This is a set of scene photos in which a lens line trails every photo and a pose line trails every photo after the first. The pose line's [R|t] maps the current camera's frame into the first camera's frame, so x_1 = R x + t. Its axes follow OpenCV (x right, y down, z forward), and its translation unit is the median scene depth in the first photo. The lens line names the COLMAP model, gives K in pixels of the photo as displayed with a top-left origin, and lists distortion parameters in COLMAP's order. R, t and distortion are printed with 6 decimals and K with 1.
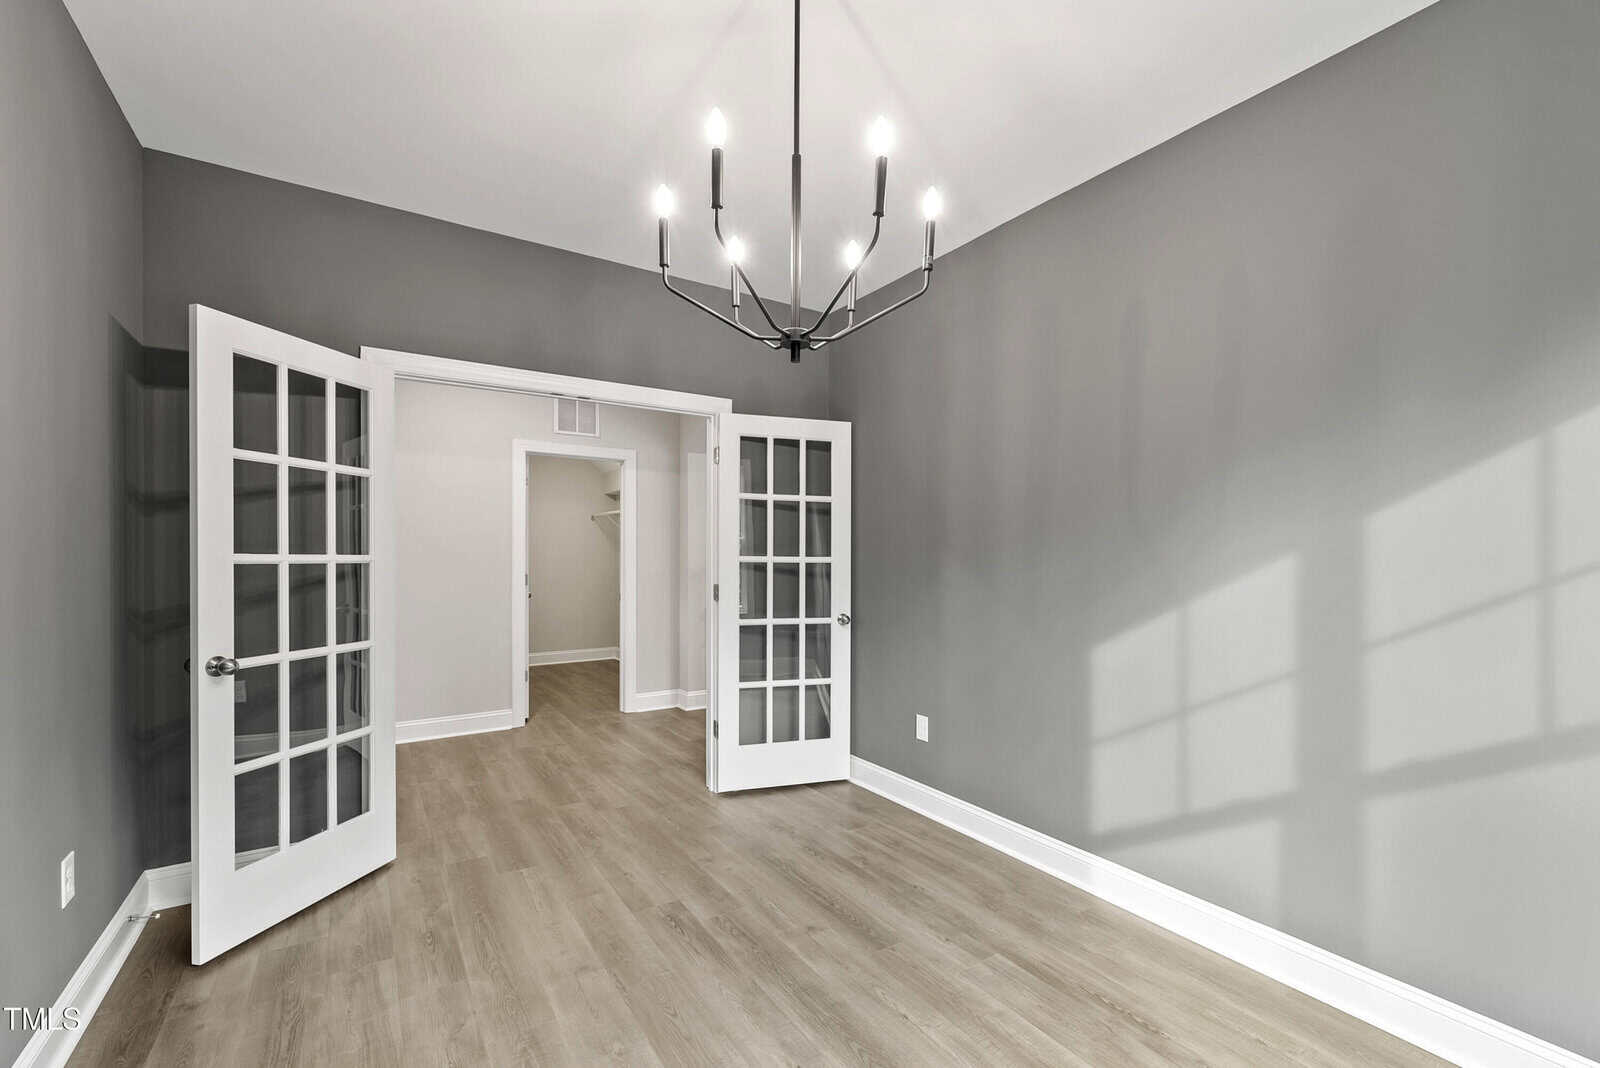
lens RADIAL K [[655.5, 0, 806.0], [0, 655.5, 537.0], [0, 0, 1]] dist [0.001188, -0.000006]
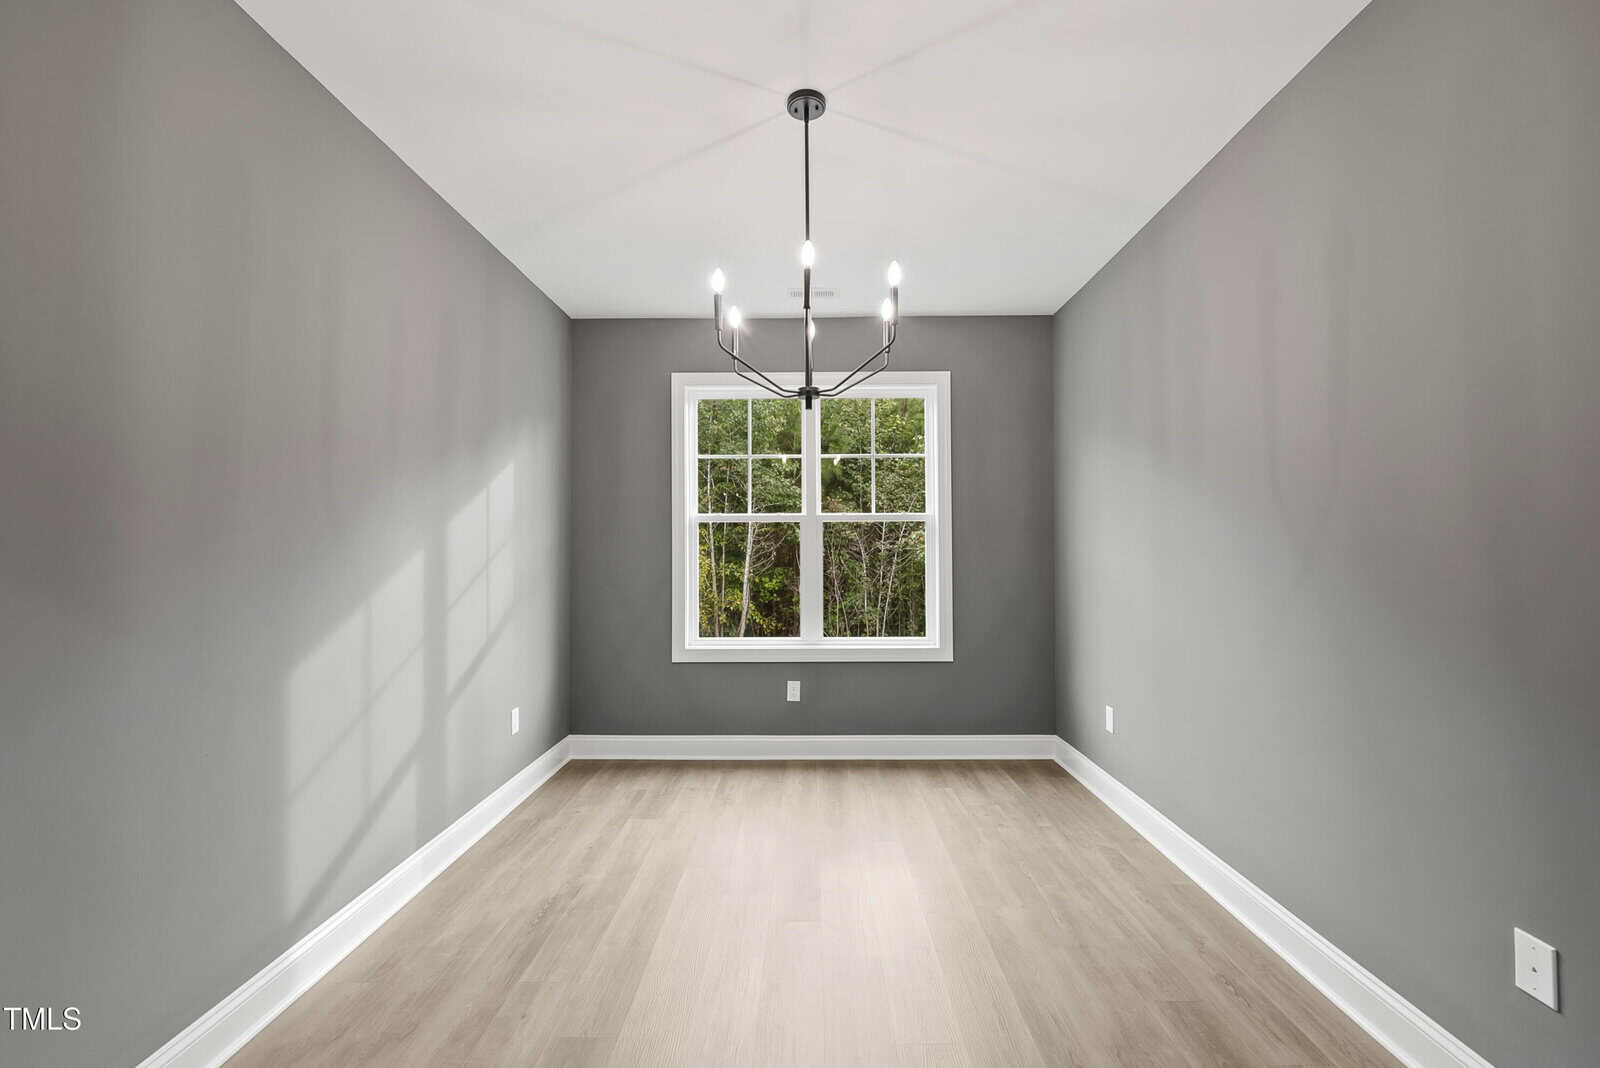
lens RADIAL K [[655.5, 0, 806.0], [0, 655.5, 537.0], [0, 0, 1]] dist [0.001188, -0.000006]
pose [[-0.823209, 0.013067, 0.567589, -0.528231], [-0.012489, 0.999076, -0.041113, 0.043837], [-0.567602, -0.040933, -0.822285, 1.445023]]
